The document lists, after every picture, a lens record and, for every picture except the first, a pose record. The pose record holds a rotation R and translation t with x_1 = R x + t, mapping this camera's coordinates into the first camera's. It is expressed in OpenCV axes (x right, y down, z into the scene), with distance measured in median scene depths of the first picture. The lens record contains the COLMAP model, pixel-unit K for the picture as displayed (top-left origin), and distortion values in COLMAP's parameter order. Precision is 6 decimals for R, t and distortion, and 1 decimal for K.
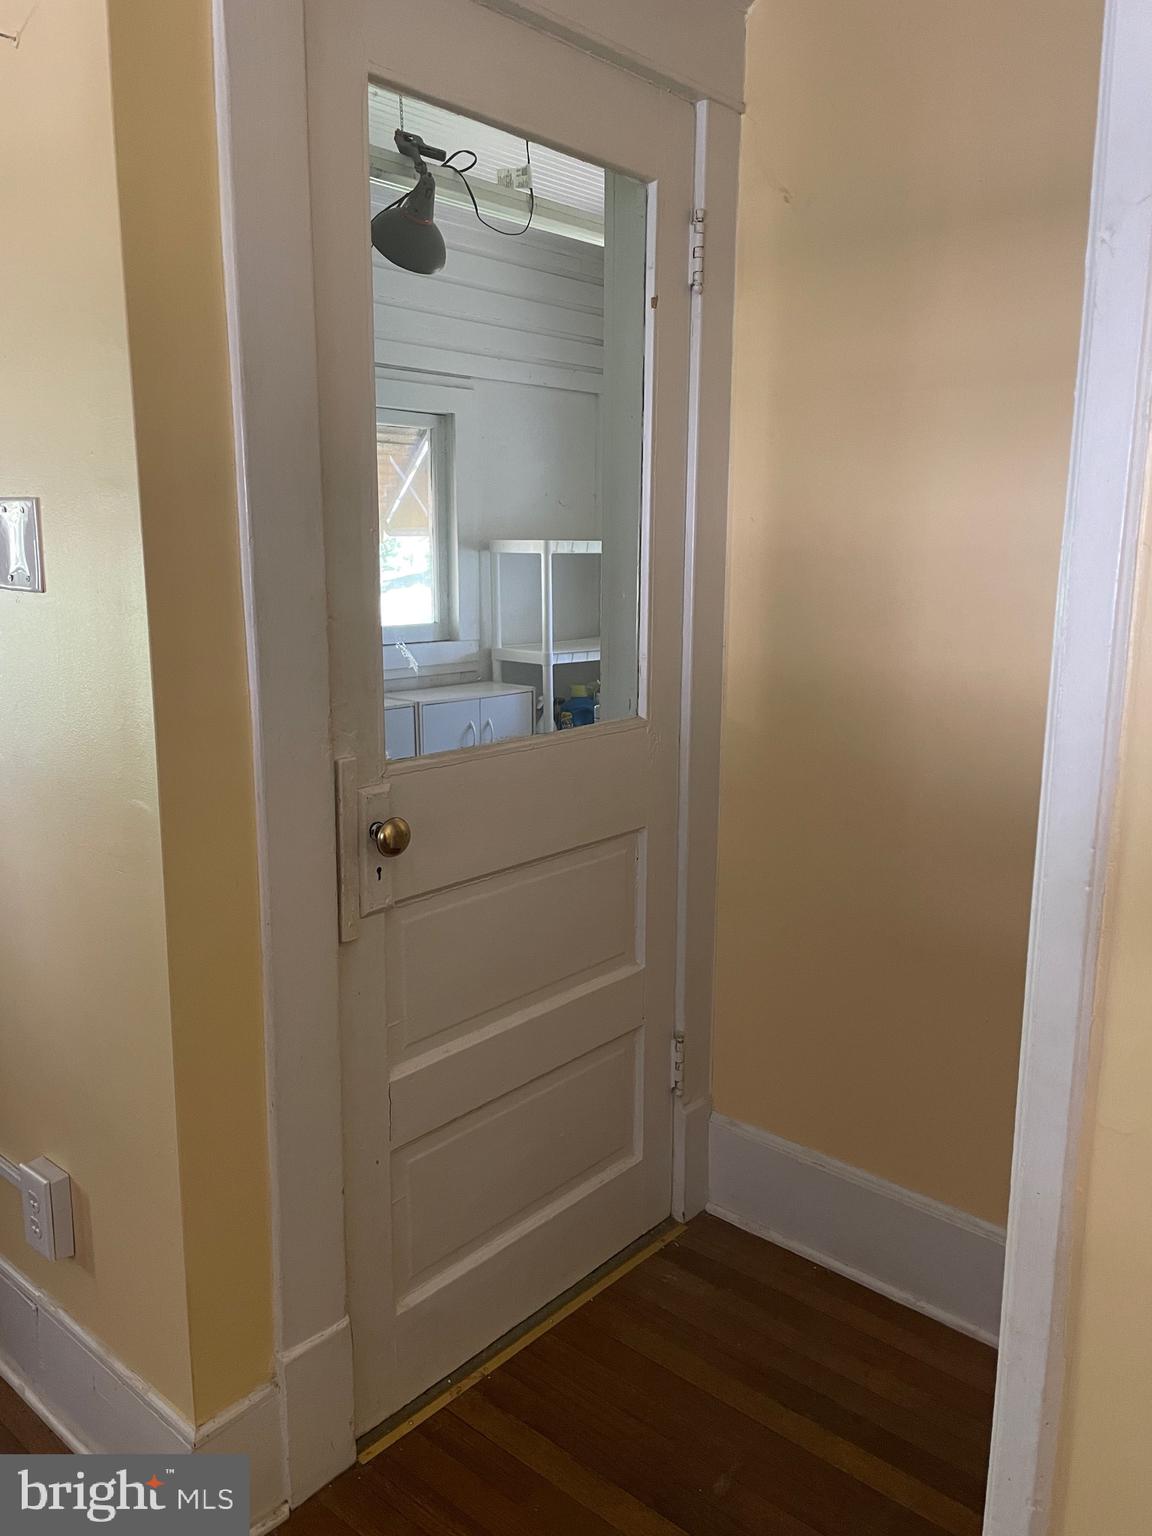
lens RADIAL K [[1176.6, 0, 574.0], [0, 1176.6, 768.4], [0, 0, 1]] dist [0.072440, 0.001568]
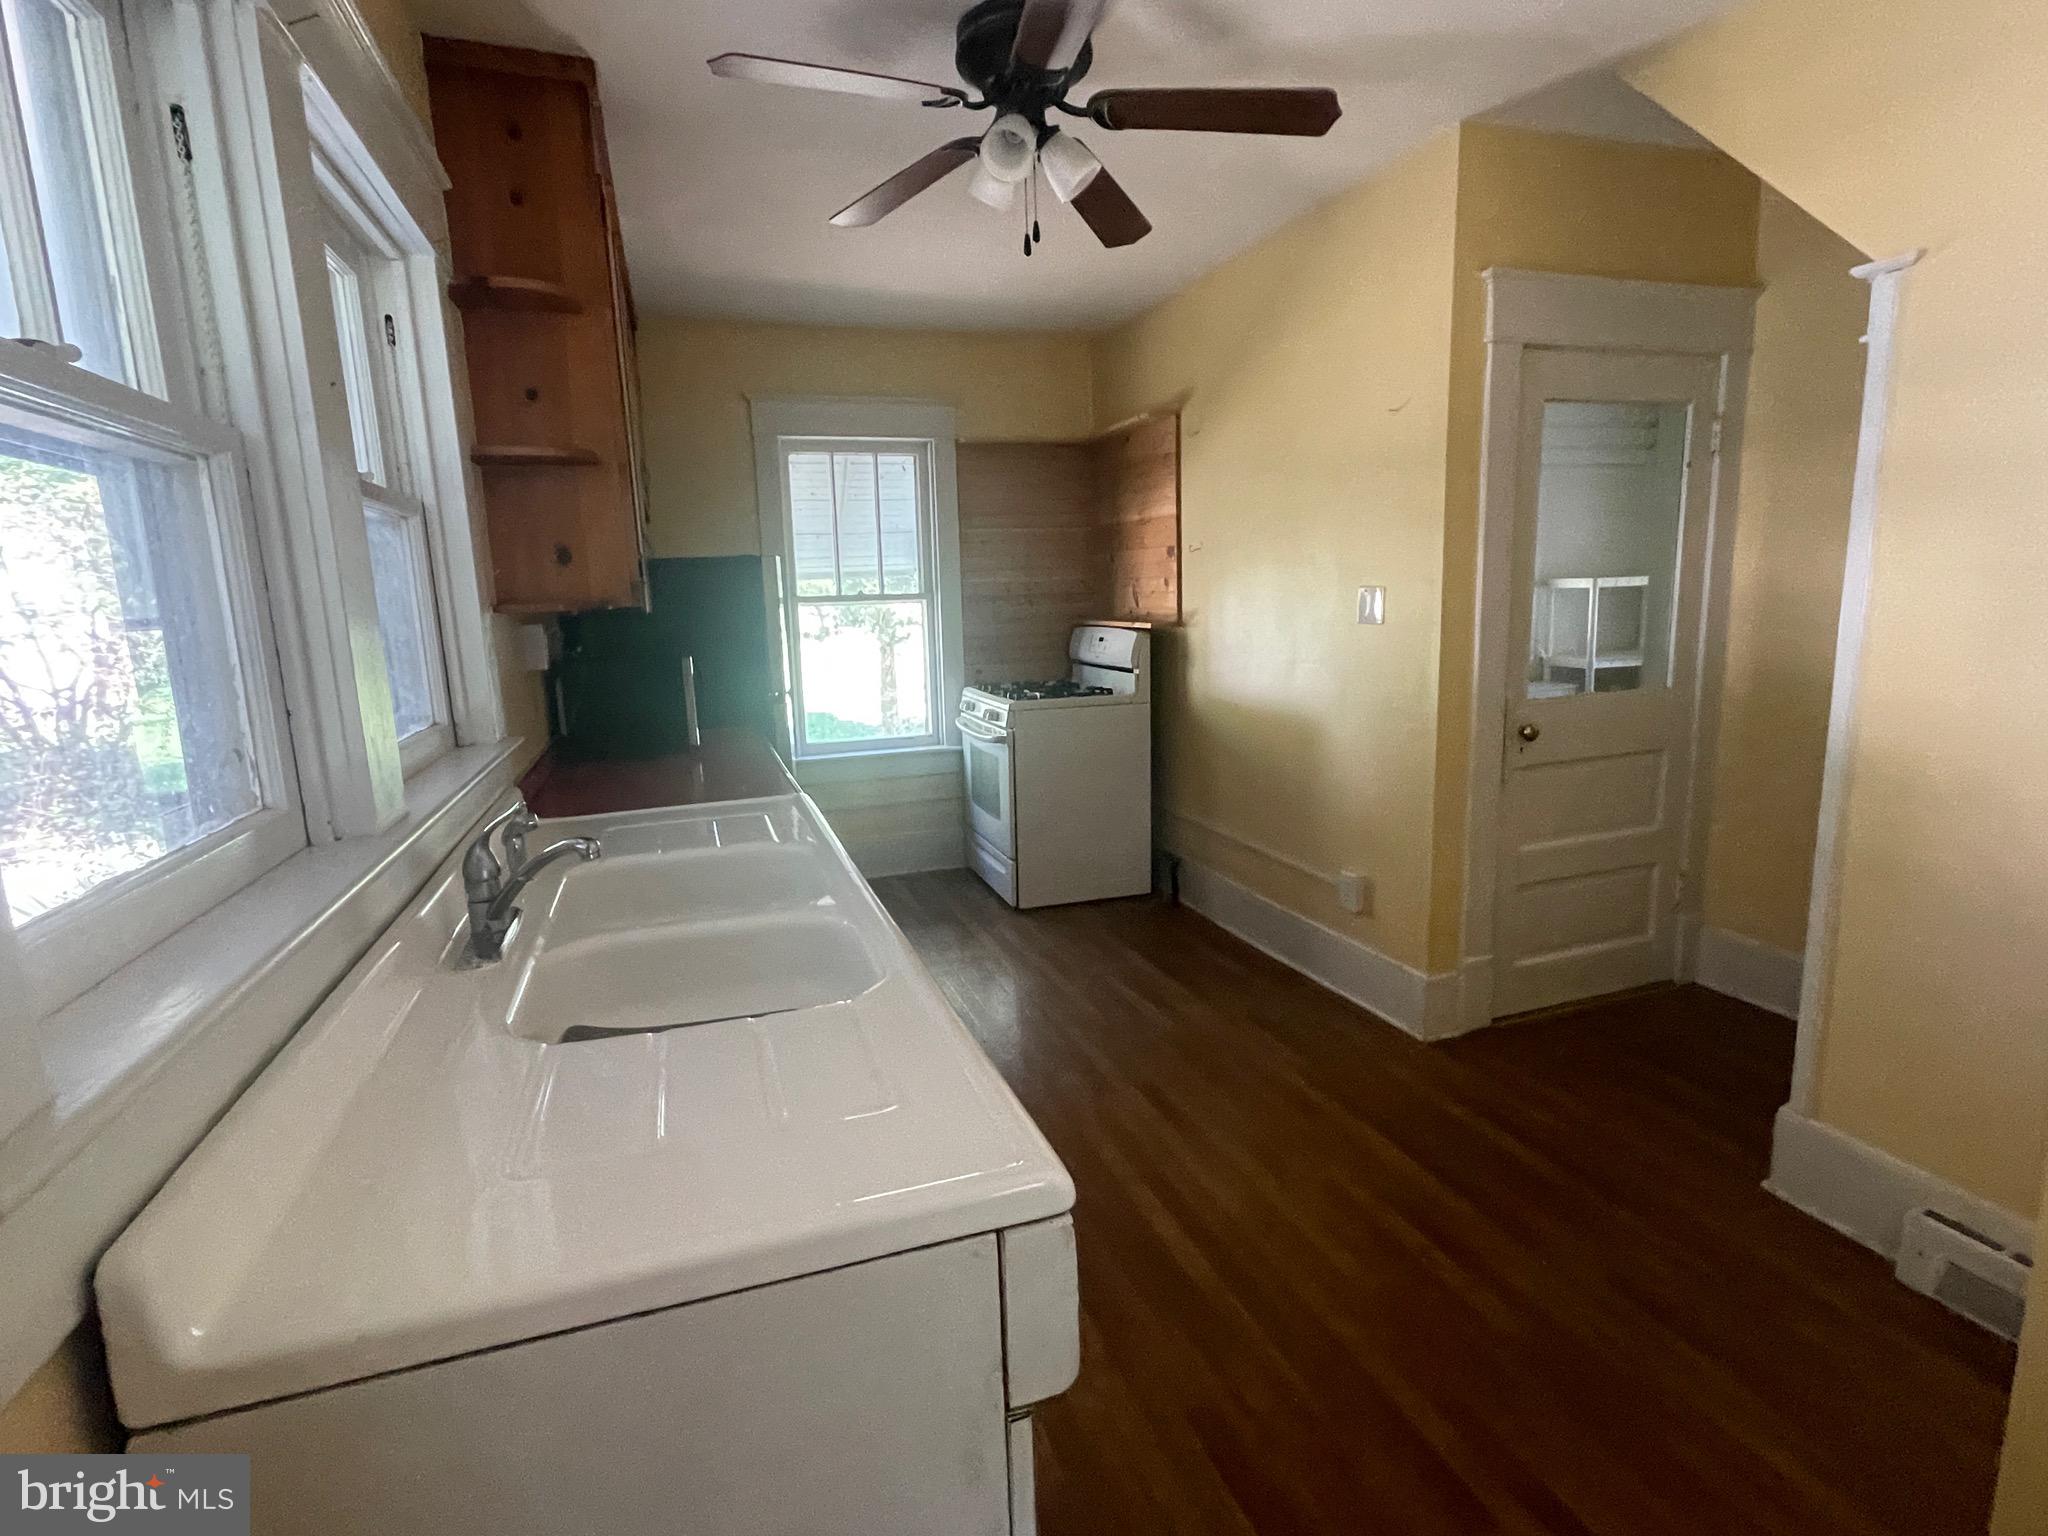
lens RADIAL K [[1010.5, 0, 1033.3], [0, 1010.5, 760.4], [0, 0, 1]] dist [0.000805, -0.000267]
pose [[0.874258, 0.050112, -0.482869, -0.038871], [-0.053855, 0.998530, 0.006120, 0.109015], [0.482466, 0.020655, 0.875671, -0.802633]]
